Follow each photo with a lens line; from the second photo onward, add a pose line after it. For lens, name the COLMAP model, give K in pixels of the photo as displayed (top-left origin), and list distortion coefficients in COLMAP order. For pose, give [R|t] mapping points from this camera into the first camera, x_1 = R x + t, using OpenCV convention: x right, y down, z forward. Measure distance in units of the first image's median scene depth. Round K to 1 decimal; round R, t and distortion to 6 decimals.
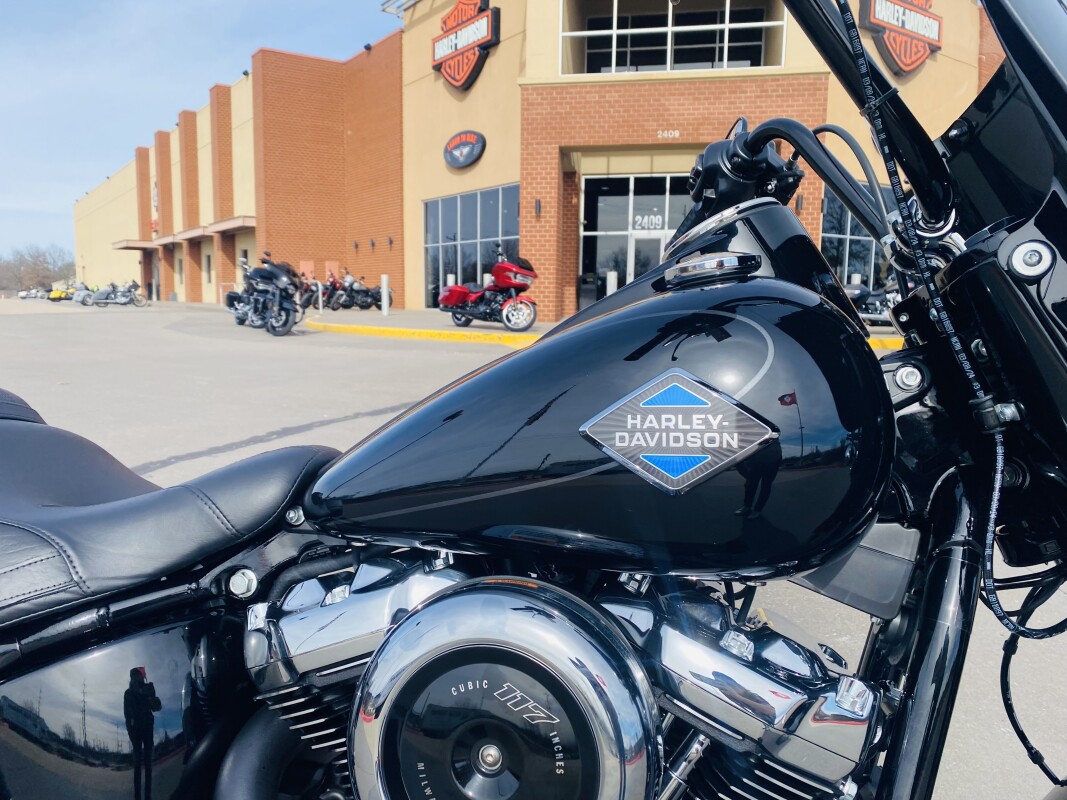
lens RADIAL K [[812.7, 0, 514.5], [0, 812.7, 405.3], [0, 0, 1]] dist [0.019842, -0.009605]
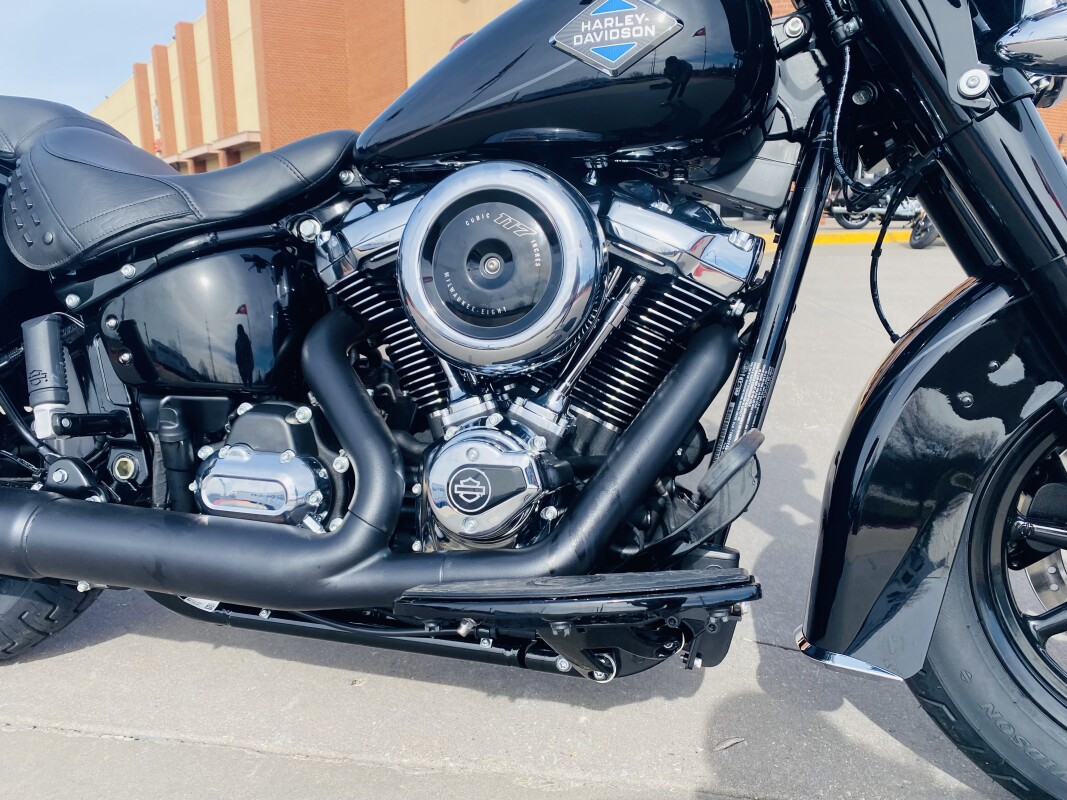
lens RADIAL K [[812.7, 0, 514.5], [0, 812.7, 405.3], [0, 0, 1]] dist [0.019842, -0.009605]
pose [[0.999674, -0.019395, -0.016590, 0.000782], [0.020897, 0.995183, 0.095779, 0.014198], [0.014652, -0.096094, 0.995264, -0.013353]]
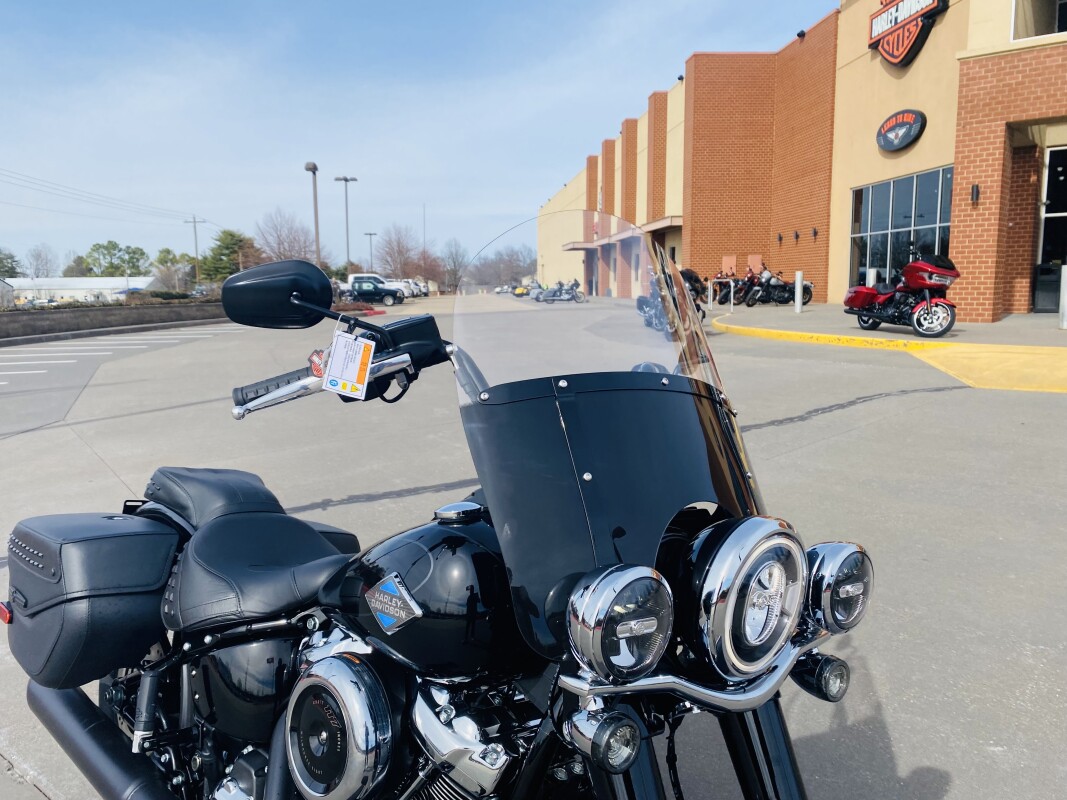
lens RADIAL K [[809.9, 0, 514.9], [0, 809.9, 393.2], [0, 0, 1]] dist [0.033317, -0.030455]
pose [[0.866444, 0.044910, -0.497251, 0.038120], [-0.043329, 0.998952, 0.014722, -0.014167], [0.497391, 0.008790, 0.867482, -0.016868]]
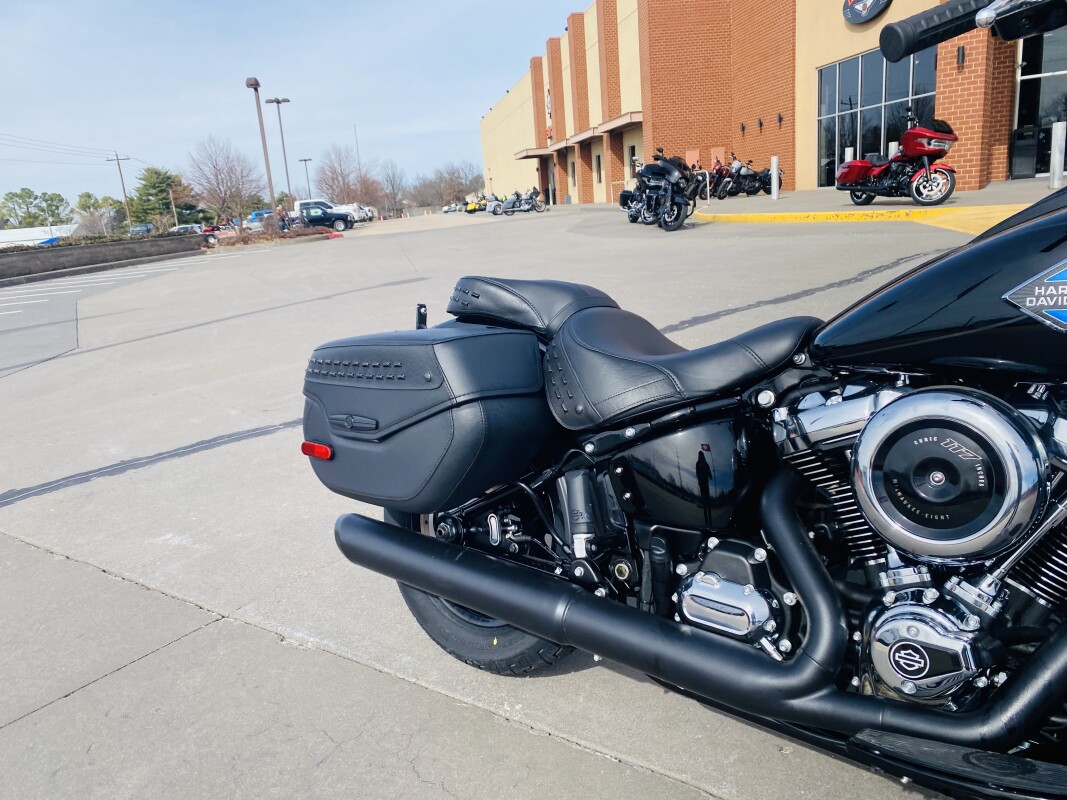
lens RADIAL K [[812.7, 0, 514.5], [0, 812.7, 405.3], [0, 0, 1]] dist [0.019842, -0.009605]
pose [[0.896098, 0.022232, -0.443300, -0.001867], [0.036675, 0.991621, 0.123865, 0.000141], [0.442339, -0.127253, 0.887774, -0.026982]]
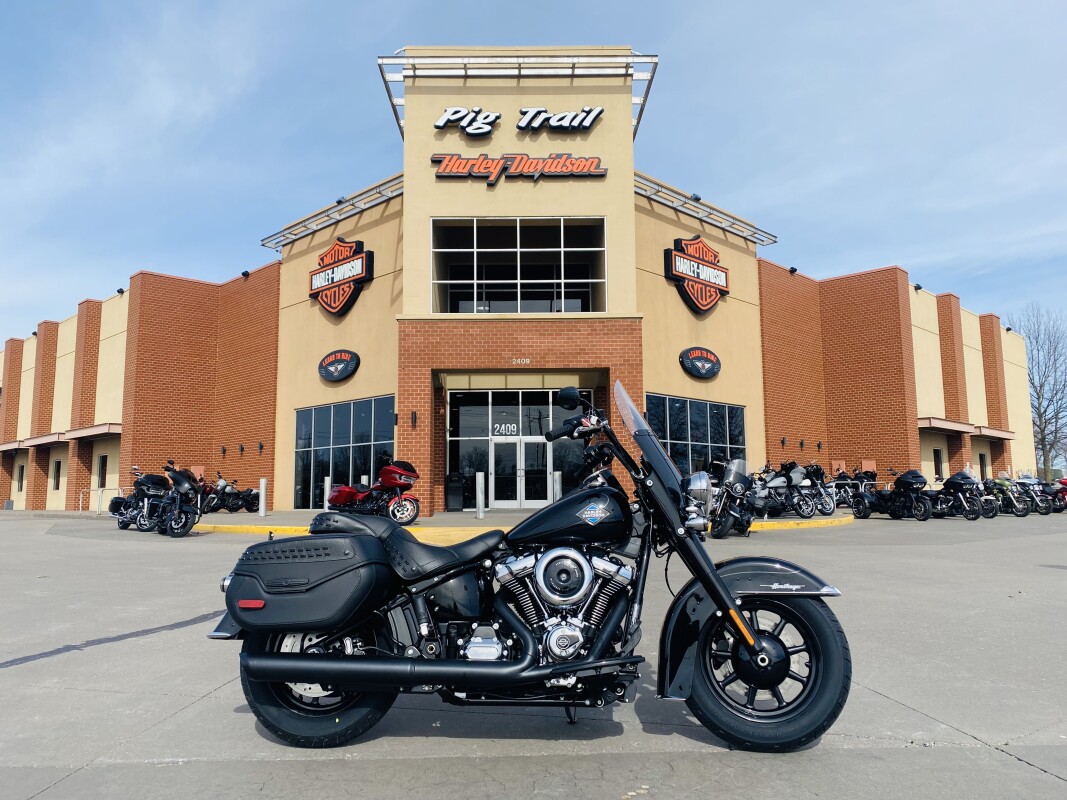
lens RADIAL K [[804.8, 0, 533.5], [0, 804.8, 400.0], [0, 0, 1]] dist [0.093264, -0.137671]
pose [[0.978392, 0.003753, 0.206726, -0.034545], [0.047347, 0.969200, -0.241680, 0.015093], [-0.201266, 0.246245, 0.948080, -0.111468]]
